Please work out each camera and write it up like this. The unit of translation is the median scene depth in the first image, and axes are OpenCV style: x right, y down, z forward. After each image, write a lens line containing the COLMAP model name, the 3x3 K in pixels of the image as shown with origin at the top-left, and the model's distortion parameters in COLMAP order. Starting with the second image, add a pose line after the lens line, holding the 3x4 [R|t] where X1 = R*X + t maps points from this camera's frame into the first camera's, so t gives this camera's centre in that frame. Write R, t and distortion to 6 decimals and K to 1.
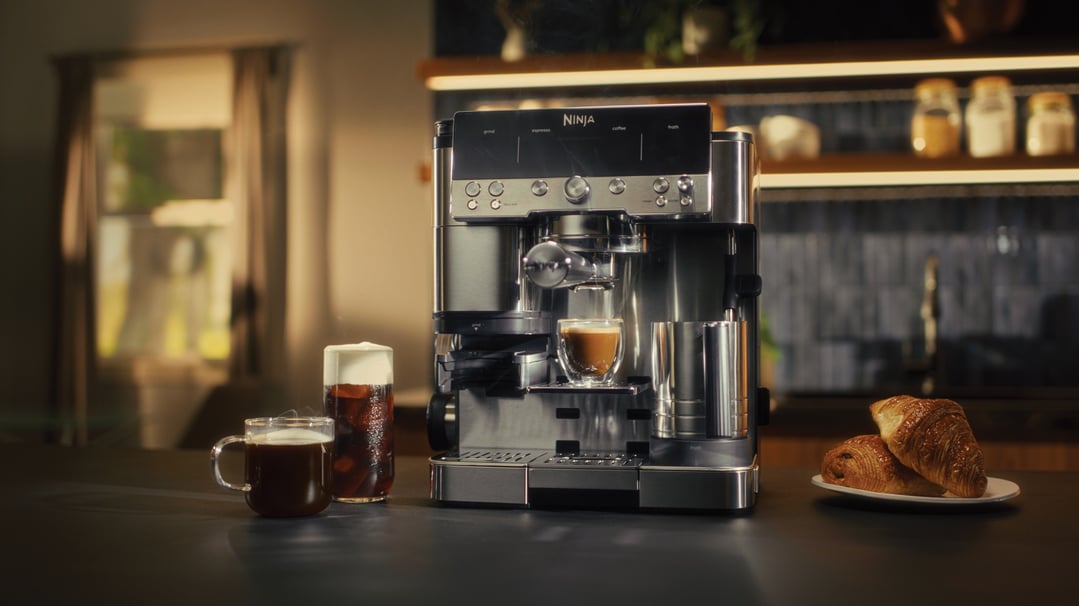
lens RADIAL K [[1245.2, 0, 539.5], [0, 1245.2, 303.0], [0, 0, 1]] dist [-0.064578, -0.009774]
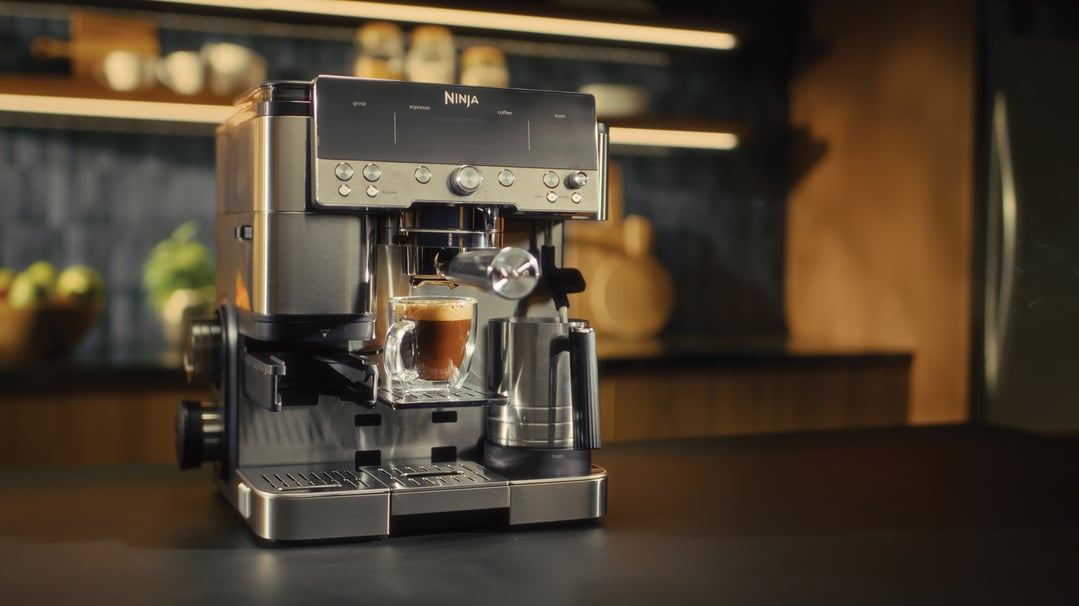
lens RADIAL K [[1245.2, 0, 539.5], [0, 1245.2, 303.0], [0, 0, 1]] dist [-0.064578, -0.009774]
pose [[0.830474, -0.013340, 0.556898, -0.408471], [-0.025030, 0.997810, 0.061228, -0.057454], [-0.556495, -0.064787, 0.828321, 0.226925]]
